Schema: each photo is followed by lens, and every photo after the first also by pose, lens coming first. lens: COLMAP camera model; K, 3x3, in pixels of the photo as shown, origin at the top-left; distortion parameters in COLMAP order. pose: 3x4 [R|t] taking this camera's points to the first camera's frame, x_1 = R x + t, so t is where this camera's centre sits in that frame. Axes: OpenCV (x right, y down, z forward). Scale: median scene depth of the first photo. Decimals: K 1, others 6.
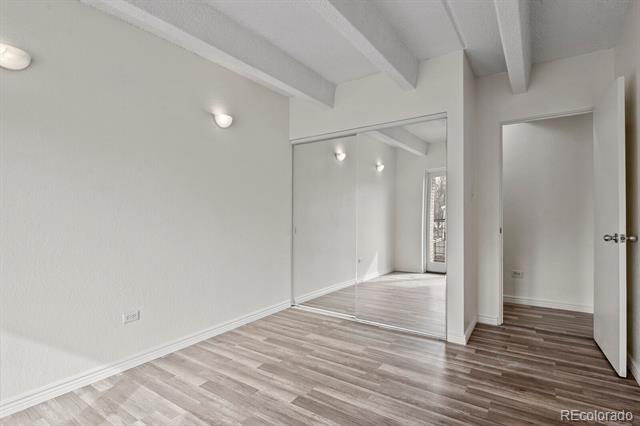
lens RADIAL K [[313.3, 0, 320.5], [0, 313.3, 214.1], [0, 0, 1]] dist [-0.001671, -0.001658]
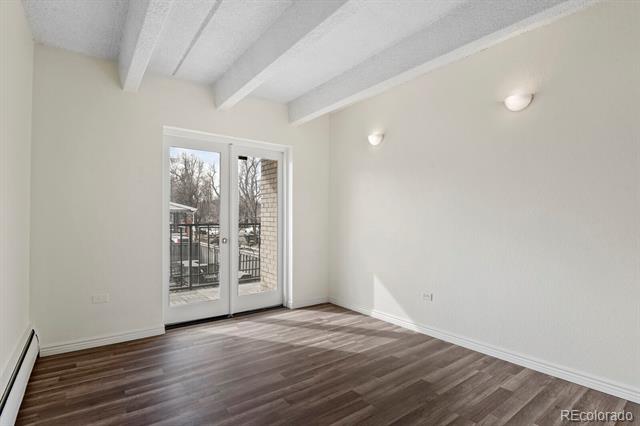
lens RADIAL K [[313.3, 0, 320.5], [0, 313.3, 214.1], [0, 0, 1]] dist [-0.001671, -0.001658]
pose [[-0.312575, -0.009018, -0.949850, 0.766178], [0.005570, 0.999920, -0.011327, -0.002779], [0.949877, -0.008831, -0.312500, 0.962655]]
